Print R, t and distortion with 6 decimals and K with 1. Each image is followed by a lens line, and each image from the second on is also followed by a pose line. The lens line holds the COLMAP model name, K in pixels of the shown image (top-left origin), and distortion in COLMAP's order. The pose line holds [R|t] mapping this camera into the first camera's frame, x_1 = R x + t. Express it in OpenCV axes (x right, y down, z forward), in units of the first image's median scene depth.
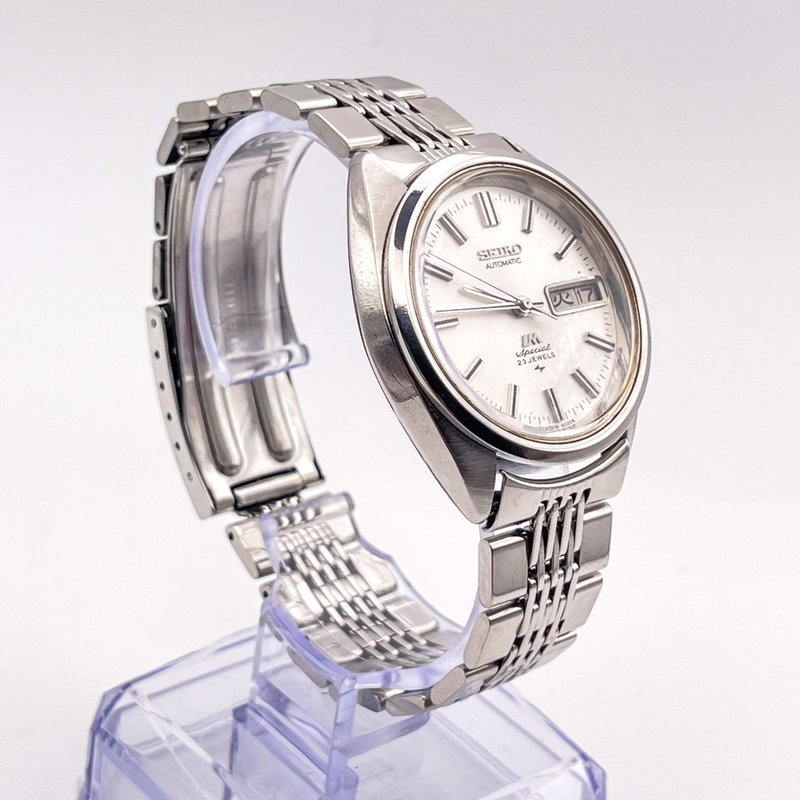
lens RADIAL K [[2110.5, 0, 400.0], [0, 2110.5, 400.0], [0, 0, 1]] dist [0.055105, 0.304526]
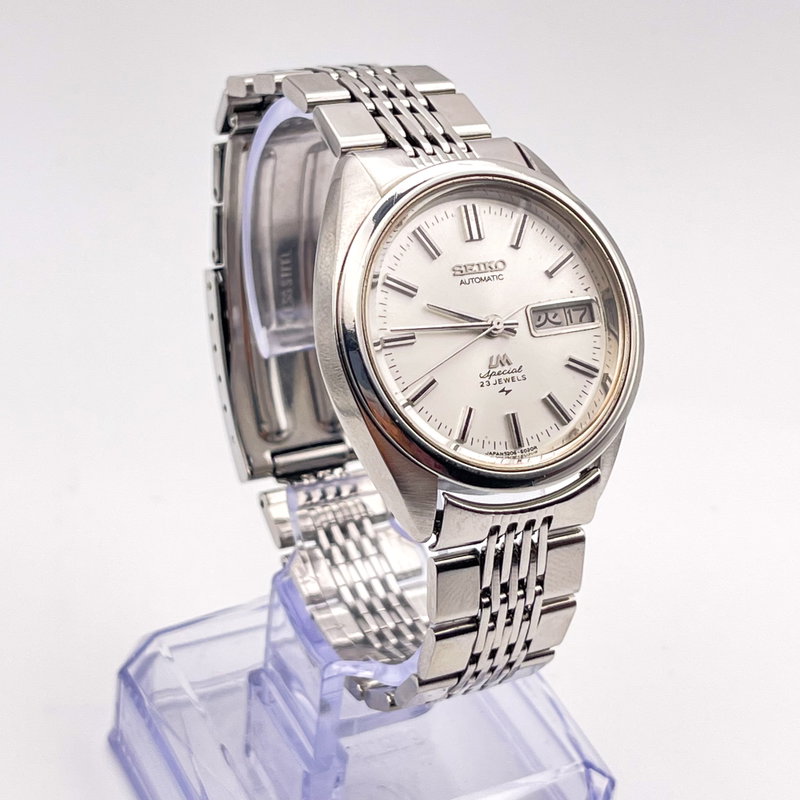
lens RADIAL K [[2110.5, 0, 400.0], [0, 2110.5, 400.0], [0, 0, 1]] dist [0.055105, 0.304526]
pose [[0.970922, 0.103942, -0.215654, 0.220564], [-0.086912, 0.992408, 0.087026, -0.087919], [0.223062, -0.065752, 0.972584, 0.035286]]
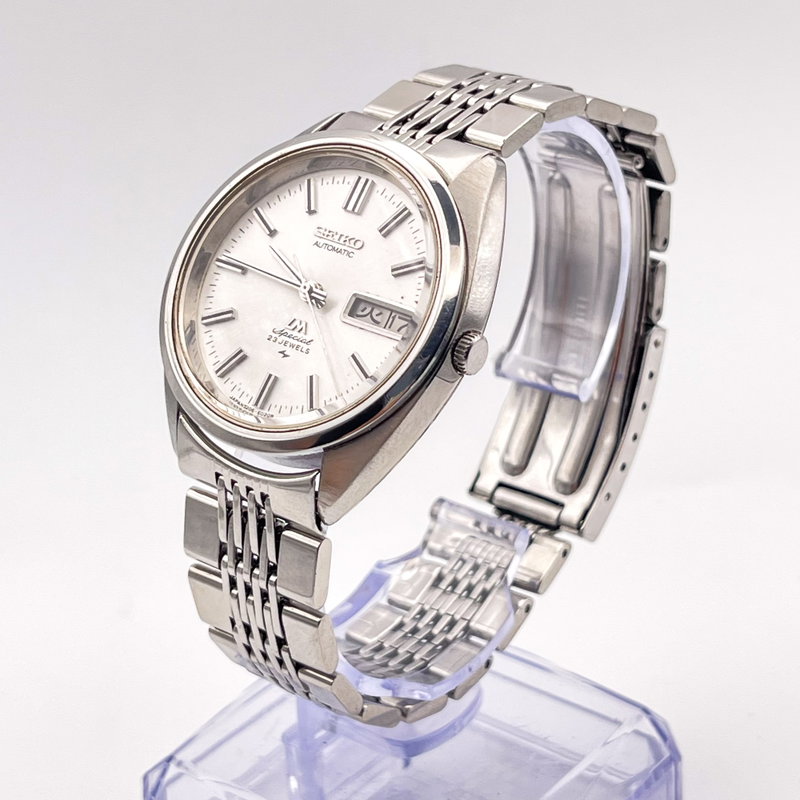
lens RADIAL K [[2110.5, 0, 400.0], [0, 2110.5, 400.0], [0, 0, 1]] dist [0.055105, 0.304526]
pose [[0.158019, 0.300741, -0.940524, 0.936913], [-0.390516, 0.893870, 0.220212, -0.217451], [0.906933, 0.332492, 0.258692, 0.773313]]
